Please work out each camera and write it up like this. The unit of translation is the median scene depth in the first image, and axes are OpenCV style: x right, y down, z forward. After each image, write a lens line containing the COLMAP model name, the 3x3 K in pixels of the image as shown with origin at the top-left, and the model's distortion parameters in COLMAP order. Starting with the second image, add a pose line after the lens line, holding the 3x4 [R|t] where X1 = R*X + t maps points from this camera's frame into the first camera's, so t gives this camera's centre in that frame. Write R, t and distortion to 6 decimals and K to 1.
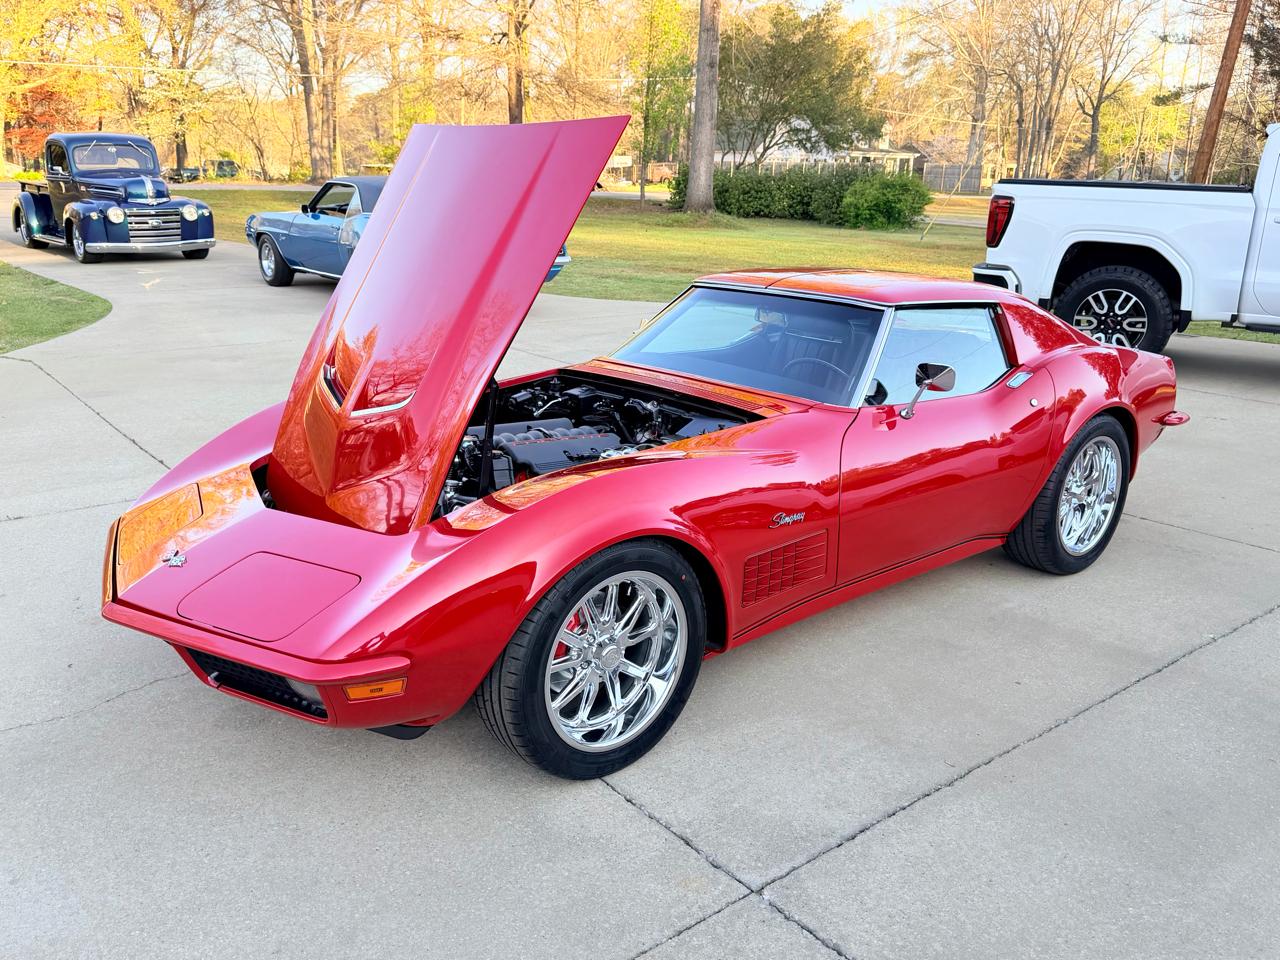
lens RADIAL K [[1124.3, 0, 645.4], [0, 1124.3, 476.4], [0, 0, 1]] dist [0.075231, -0.130398]
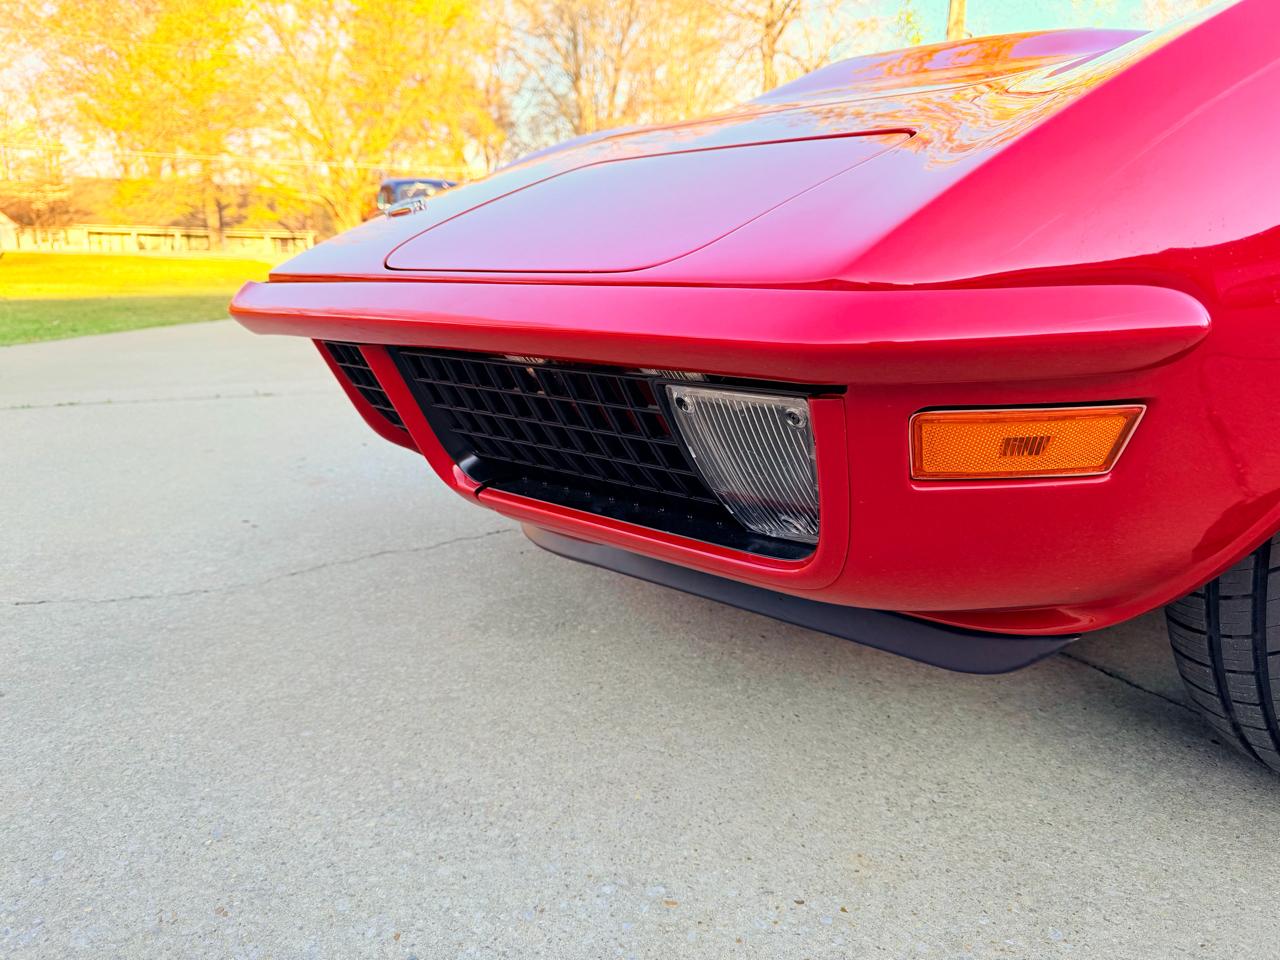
lens RADIAL K [[957.4, 0, 624.1], [0, 957.4, 460.0], [0, 0, 1]] dist [0.036164, -0.038645]
pose [[0.973774, 0.040762, -0.223835, -0.048393], [-0.055404, 0.996688, -0.059526, 0.036605], [0.220667, 0.070366, 0.972808, 0.131322]]
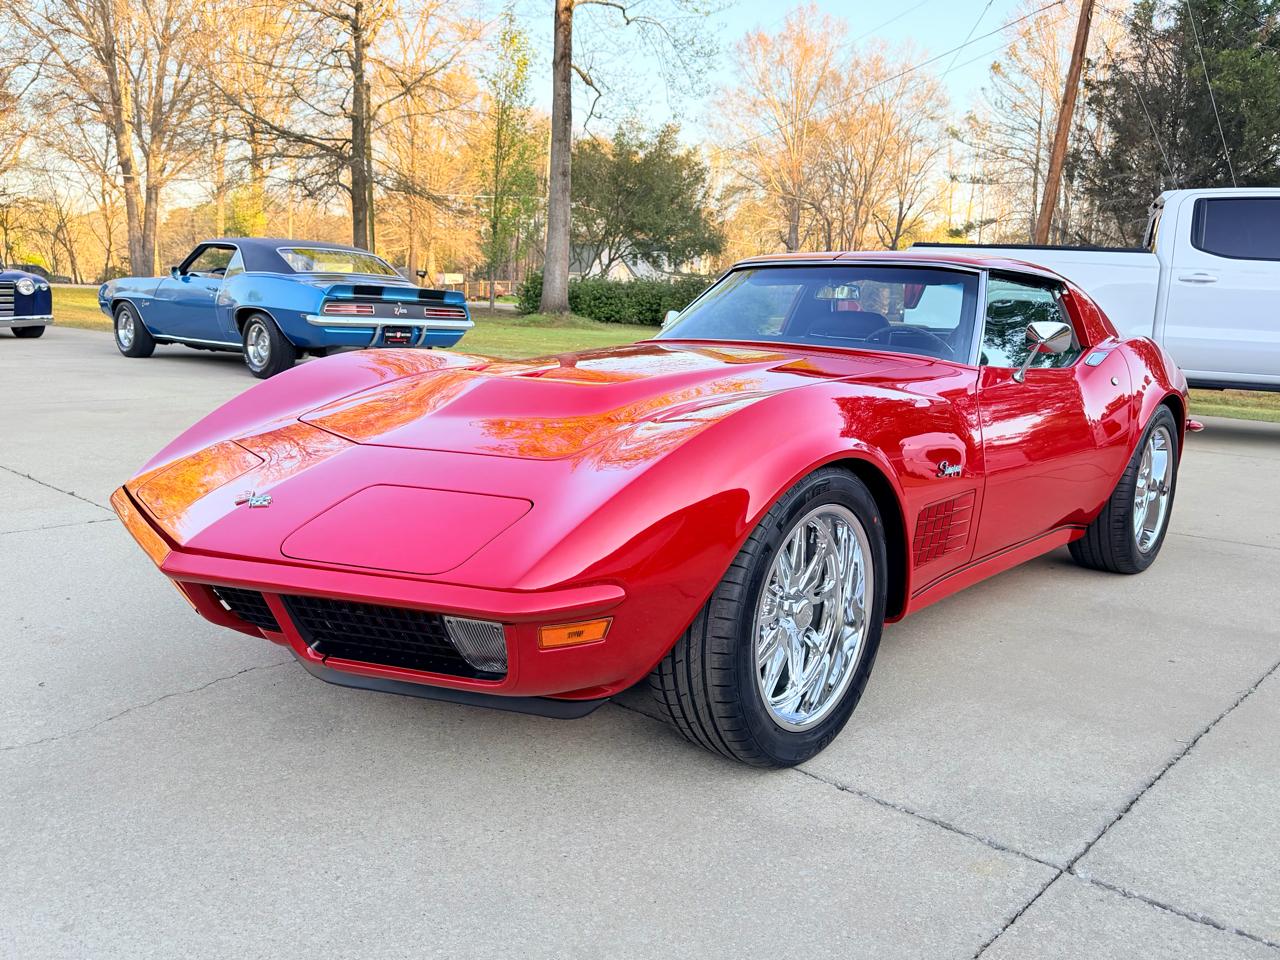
lens RADIAL K [[1124.3, 0, 661.4], [0, 1124.3, 448.7], [0, 0, 1]] dist [0.075231, -0.130398]
pose [[0.985373, -0.005678, 0.170318, -0.054038], [0.027868, 0.991360, -0.128176, 0.028532], [-0.168119, 0.131048, 0.977017, 0.039180]]
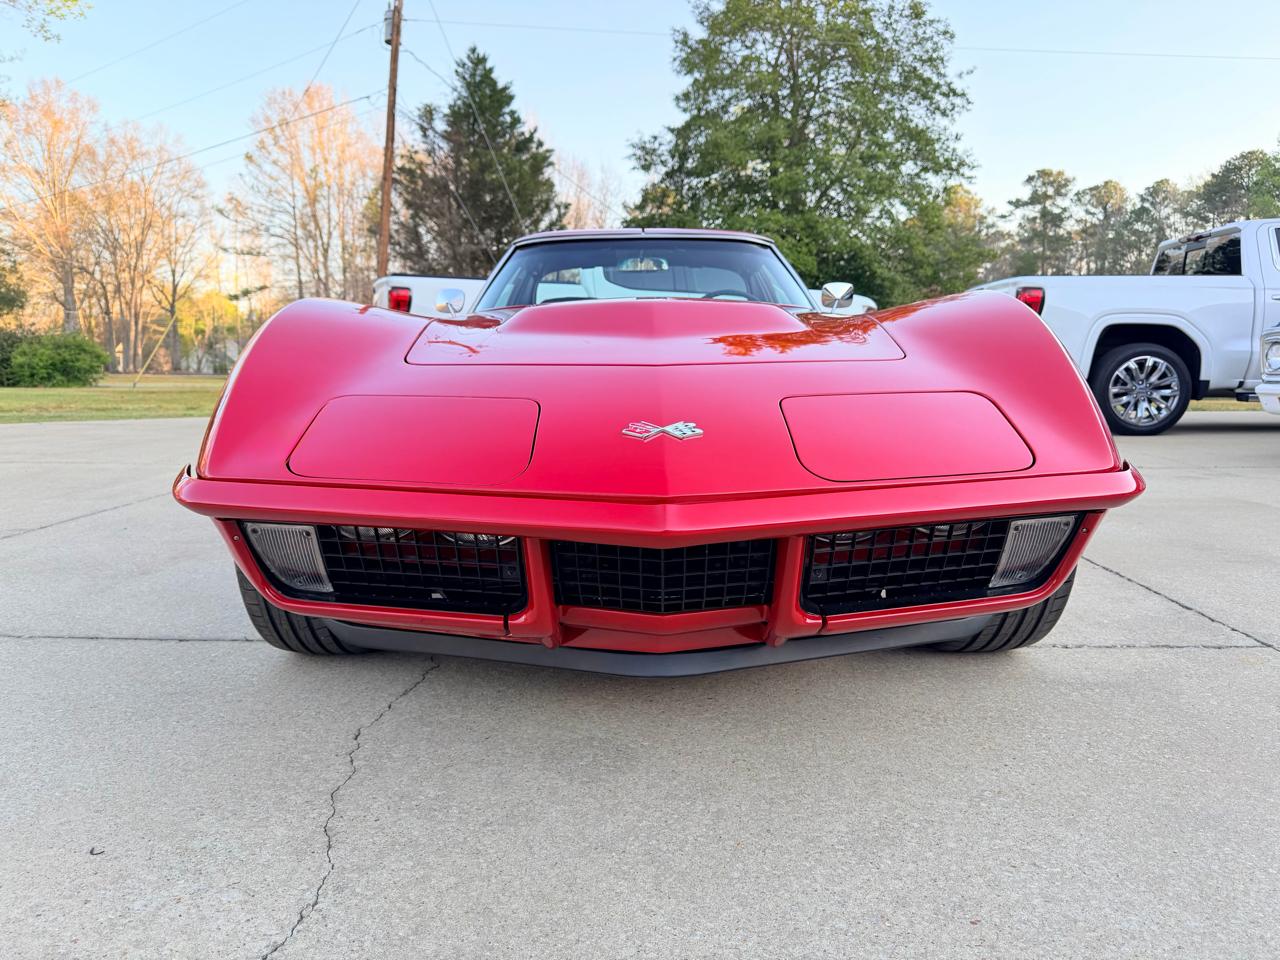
lens RADIAL K [[916.7, 0, 653.5], [0, 916.7, 454.9], [0, 0, 1]] dist [0.016449, -0.010682]
pose [[0.646978, -0.101061, 0.755782, -0.149196], [0.222989, 0.972924, -0.060790, 0.021098], [-0.729175, 0.207861, 0.651996, 0.141668]]
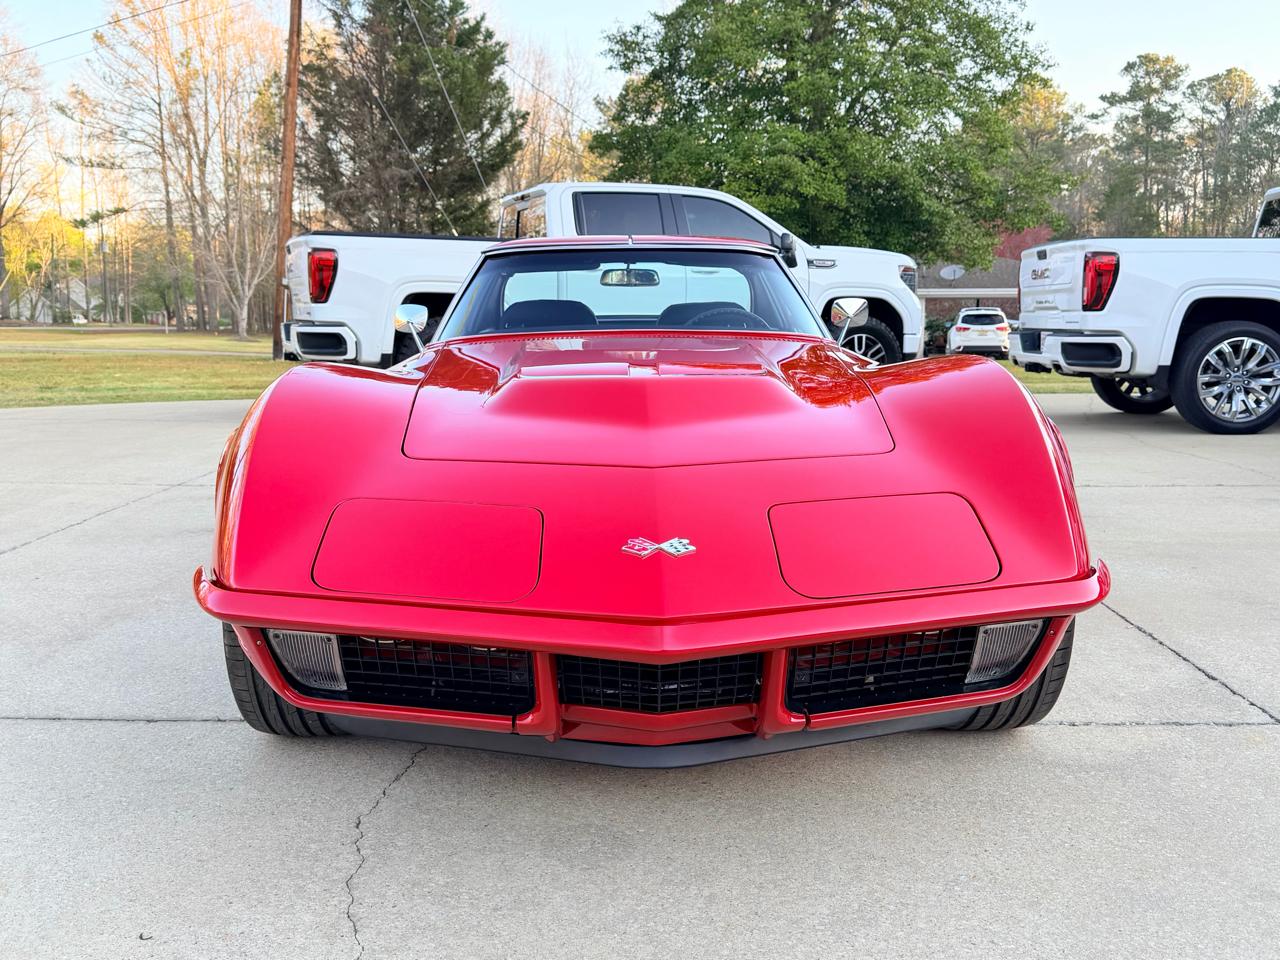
lens RADIAL K [[1210.0, 0, 649.2], [0, 1210.0, 437.4], [0, 0, 1]] dist [0.027637, 0.000000]
pose [[0.638319, -0.109068, 0.762006, -0.178217], [0.225780, 0.972901, -0.049878, 0.008416], [-0.735915, 0.203884, 0.645647, 0.114139]]
